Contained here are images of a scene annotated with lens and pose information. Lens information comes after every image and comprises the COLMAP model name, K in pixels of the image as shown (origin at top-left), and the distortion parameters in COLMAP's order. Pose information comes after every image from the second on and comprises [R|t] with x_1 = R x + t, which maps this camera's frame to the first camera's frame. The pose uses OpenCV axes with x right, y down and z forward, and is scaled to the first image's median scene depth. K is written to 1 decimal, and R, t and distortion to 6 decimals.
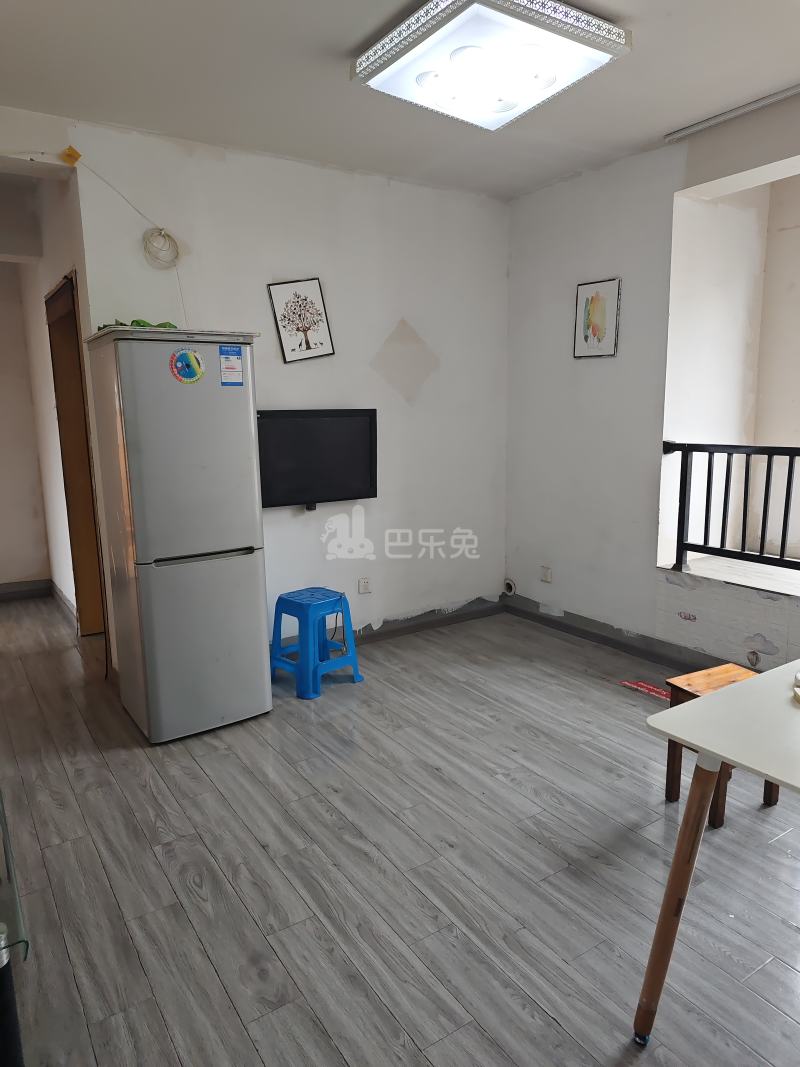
lens RADIAL K [[705.5, 0, 395.3], [0, 705.5, 530.0], [0, 0, 1]] dist [0.003046, -0.019248]
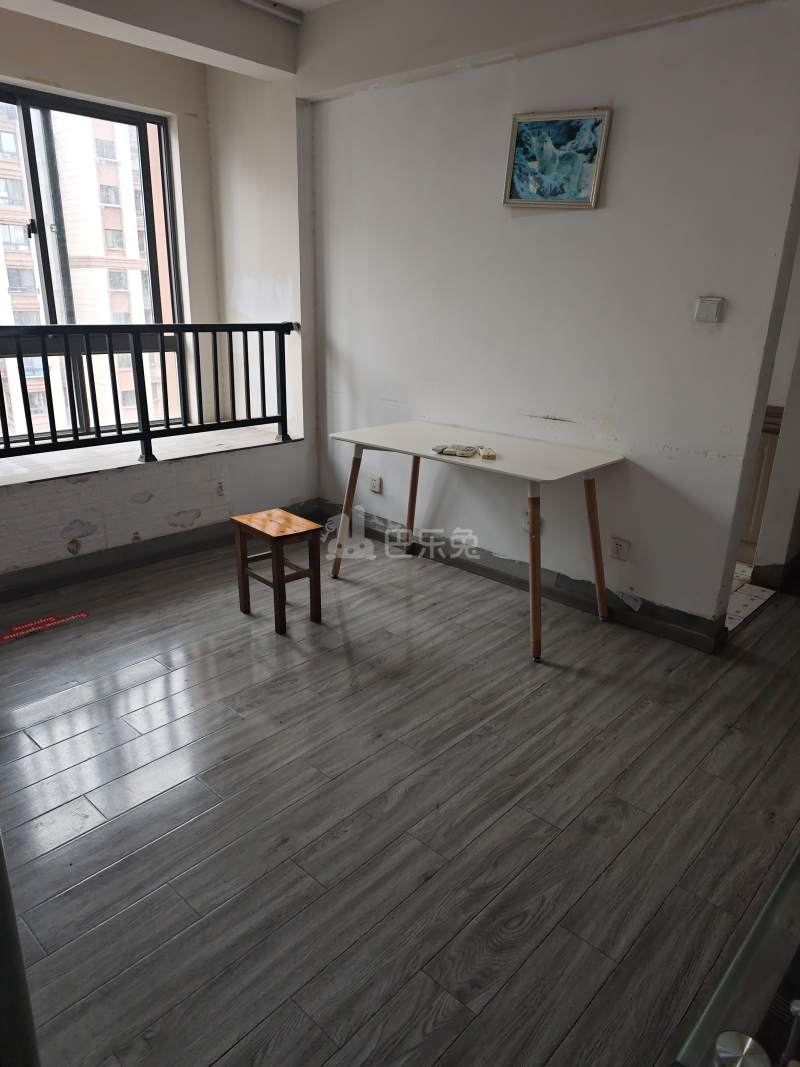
lens RADIAL K [[705.5, 0, 395.3], [0, 705.5, 530.0], [0, 0, 1]] dist [0.003046, -0.019248]
pose [[-0.230551, -0.303206, 0.924615, -0.847312], [0.149355, 0.927927, 0.341534, -0.187506], [-0.961530, 0.216837, -0.168649, 1.183231]]
